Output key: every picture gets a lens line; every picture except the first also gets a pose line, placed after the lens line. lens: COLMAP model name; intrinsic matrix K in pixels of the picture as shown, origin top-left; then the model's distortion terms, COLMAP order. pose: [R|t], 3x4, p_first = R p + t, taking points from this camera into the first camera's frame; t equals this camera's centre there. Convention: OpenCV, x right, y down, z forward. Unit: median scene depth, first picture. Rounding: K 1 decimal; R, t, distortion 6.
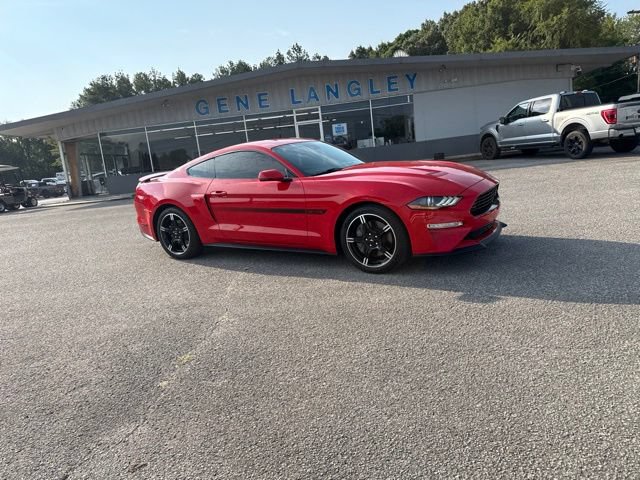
lens RADIAL K [[443.9, 0, 324.8], [0, 443.9, 238.5], [0, 0, 1]] dist [0.096753, -0.141829]
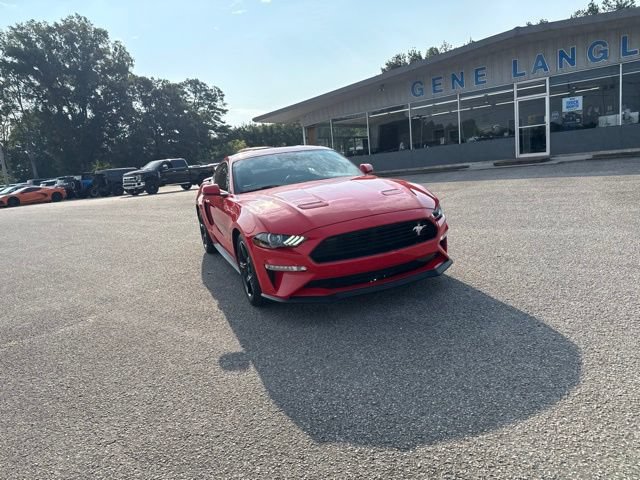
lens RADIAL K [[450.7, 0, 325.0], [0, 450.7, 243.3], [0, 0, 1]] dist [0.007457, -0.007720]
pose [[0.813850, 0.128932, -0.566590, 0.167695], [-0.089787, 0.991265, 0.096601, -0.034323], [0.574096, -0.027747, 0.818318, 0.068215]]
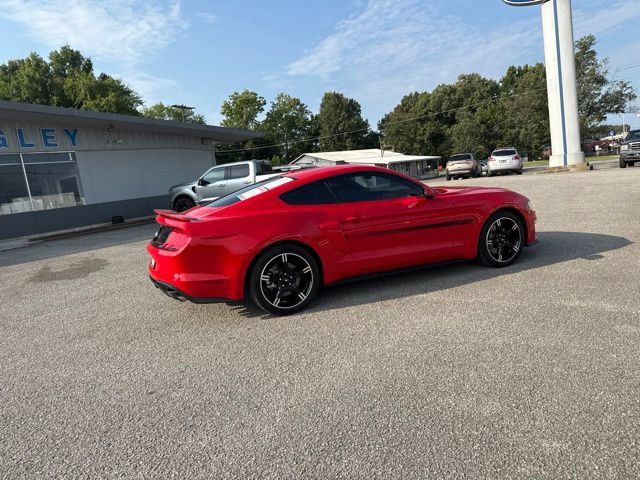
lens RADIAL K [[450.7, 0, 325.0], [0, 450.7, 243.3], [0, 0, 1]] dist [0.007457, -0.007720]
pose [[0.565983, -0.077734, 0.820744, -0.262722], [0.205008, 0.977544, -0.048788, -0.005956], [-0.798521, 0.195872, 0.569209, 0.149028]]
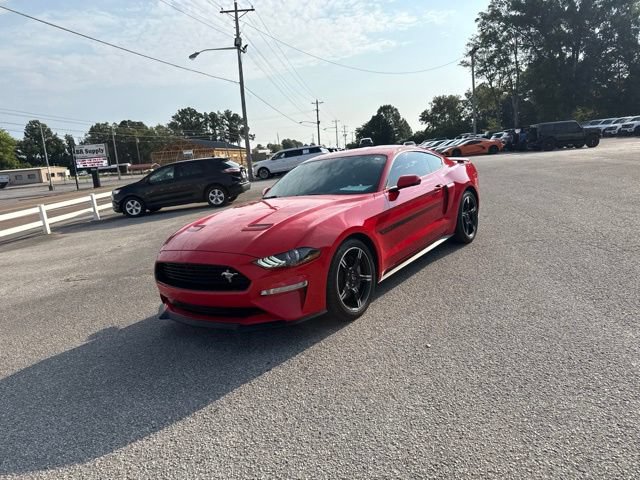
lens RADIAL K [[445.7, 0, 323.8], [0, 445.7, 242.4], [0, 0, 1]] dist [0.061383, -0.075460]
pose [[-0.047777, 0.297405, -0.953555, 0.249417], [-0.078211, 0.950601, 0.300403, -0.091710], [0.995791, 0.088931, -0.022156, 0.282914]]
